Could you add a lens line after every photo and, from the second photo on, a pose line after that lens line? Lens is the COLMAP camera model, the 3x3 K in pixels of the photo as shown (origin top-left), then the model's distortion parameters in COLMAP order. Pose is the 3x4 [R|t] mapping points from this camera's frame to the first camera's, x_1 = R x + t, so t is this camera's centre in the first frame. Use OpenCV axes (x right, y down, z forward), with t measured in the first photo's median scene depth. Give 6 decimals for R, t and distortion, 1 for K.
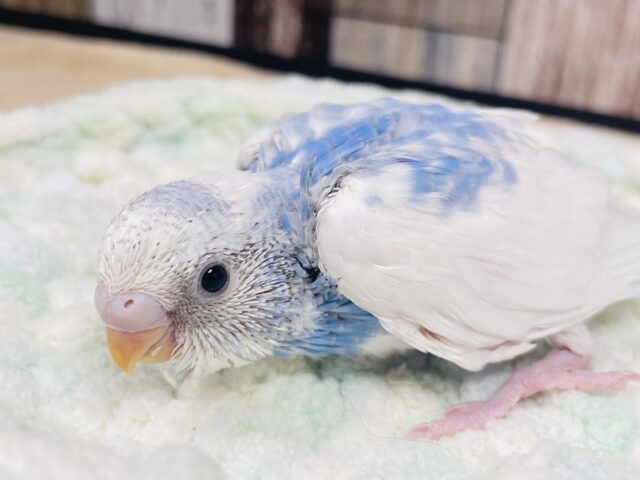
lens RADIAL K [[844.5, 0, 320.0], [0, 844.5, 240.0], [0, 0, 1]] dist [-0.025043, -0.010714]
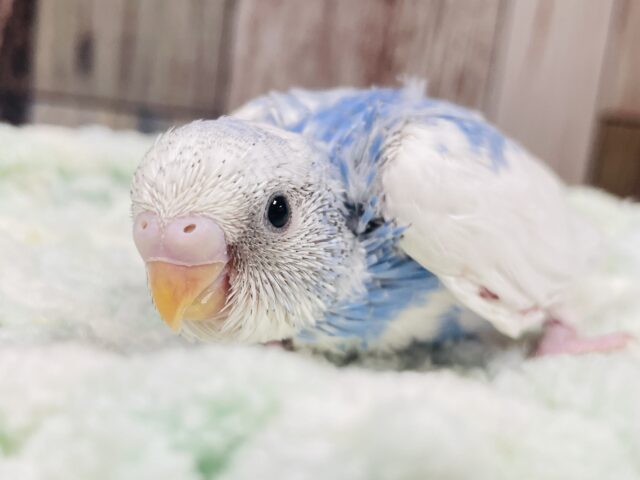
lens RADIAL K [[844.5, 0, 320.0], [0, 844.5, 240.0], [0, 0, 1]] dist [-0.025043, -0.010714]
pose [[0.980392, 0.020767, 0.195957, -0.251690], [0.011054, 0.987070, -0.159909, 0.212363], [-0.196745, 0.158939, 0.967486, 0.158008]]
